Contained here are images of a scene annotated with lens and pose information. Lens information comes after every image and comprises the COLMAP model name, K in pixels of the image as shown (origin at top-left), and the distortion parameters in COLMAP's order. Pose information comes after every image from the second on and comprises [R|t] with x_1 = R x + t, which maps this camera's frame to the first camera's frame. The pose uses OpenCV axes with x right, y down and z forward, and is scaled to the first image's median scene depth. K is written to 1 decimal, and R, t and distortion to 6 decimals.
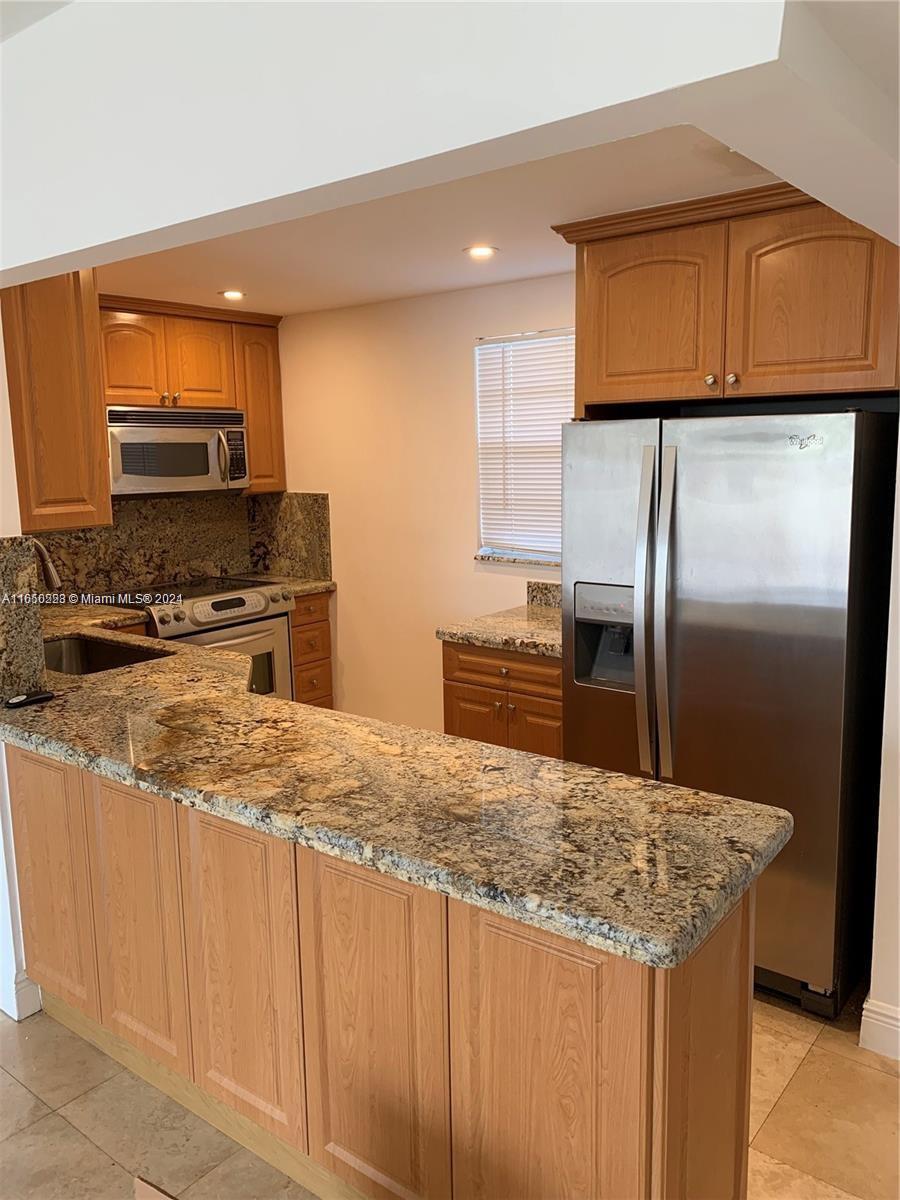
lens RADIAL K [[921.2, 0, 446.8], [0, 921.2, 597.7], [0, 0, 1]] dist [0.062609, -0.062262]
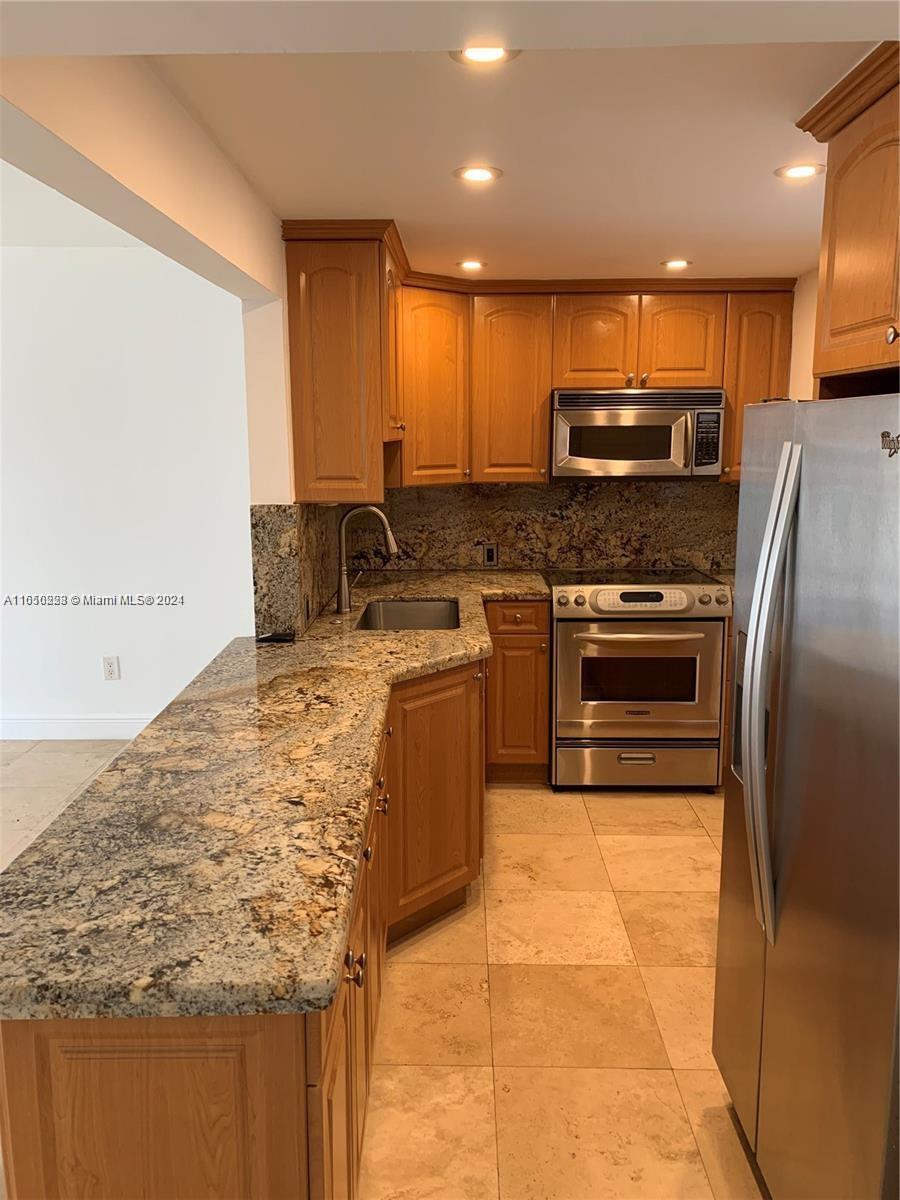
lens RADIAL K [[921.2, 0, 452.5], [0, 921.2, 598.7], [0, 0, 1]] dist [0.062609, -0.062262]
pose [[0.605160, 0.160296, -0.779799, 0.718545], [-0.138656, 0.985770, 0.095032, -0.101714], [0.783936, 0.050614, 0.618775, 0.489119]]
